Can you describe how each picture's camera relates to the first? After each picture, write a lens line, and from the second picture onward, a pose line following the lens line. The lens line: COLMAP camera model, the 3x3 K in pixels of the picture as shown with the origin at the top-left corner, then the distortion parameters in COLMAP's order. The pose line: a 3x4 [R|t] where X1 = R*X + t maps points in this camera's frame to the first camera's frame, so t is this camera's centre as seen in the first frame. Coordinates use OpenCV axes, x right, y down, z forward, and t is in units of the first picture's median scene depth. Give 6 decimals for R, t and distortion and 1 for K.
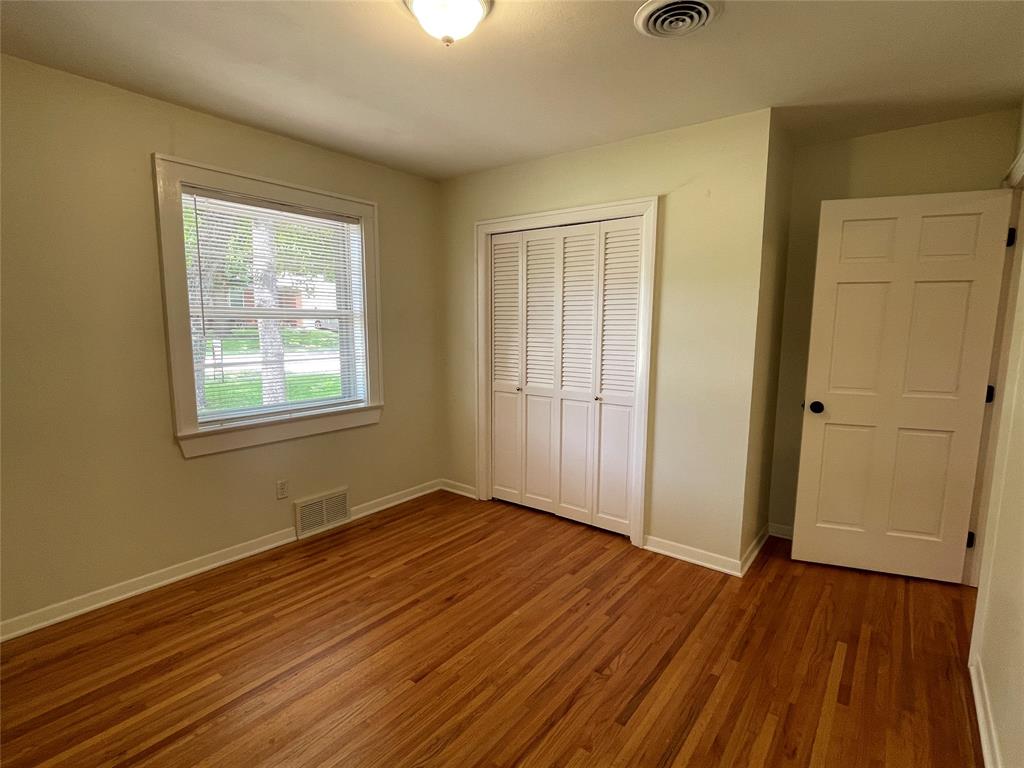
lens RADIAL K [[510.7, 0, 510.0], [0, 510.7, 384.3], [0, 0, 1]] dist [-0.004517, -0.000395]
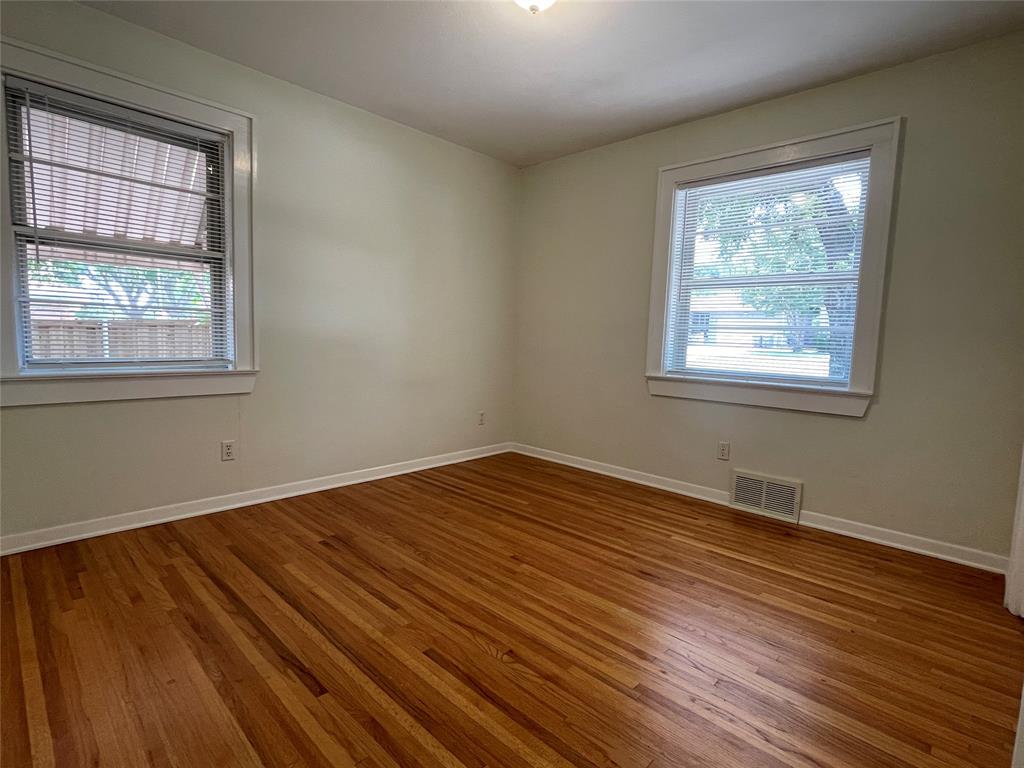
lens RADIAL K [[510.7, 0, 509.1], [0, 510.7, 385.0], [0, 0, 1]] dist [-0.004517, -0.000395]
pose [[-0.107133, 0.085632, -0.990550, 0.593064], [-0.154030, 0.982826, 0.101623, 0.036689], [0.982241, 0.163462, -0.092103, 0.630012]]
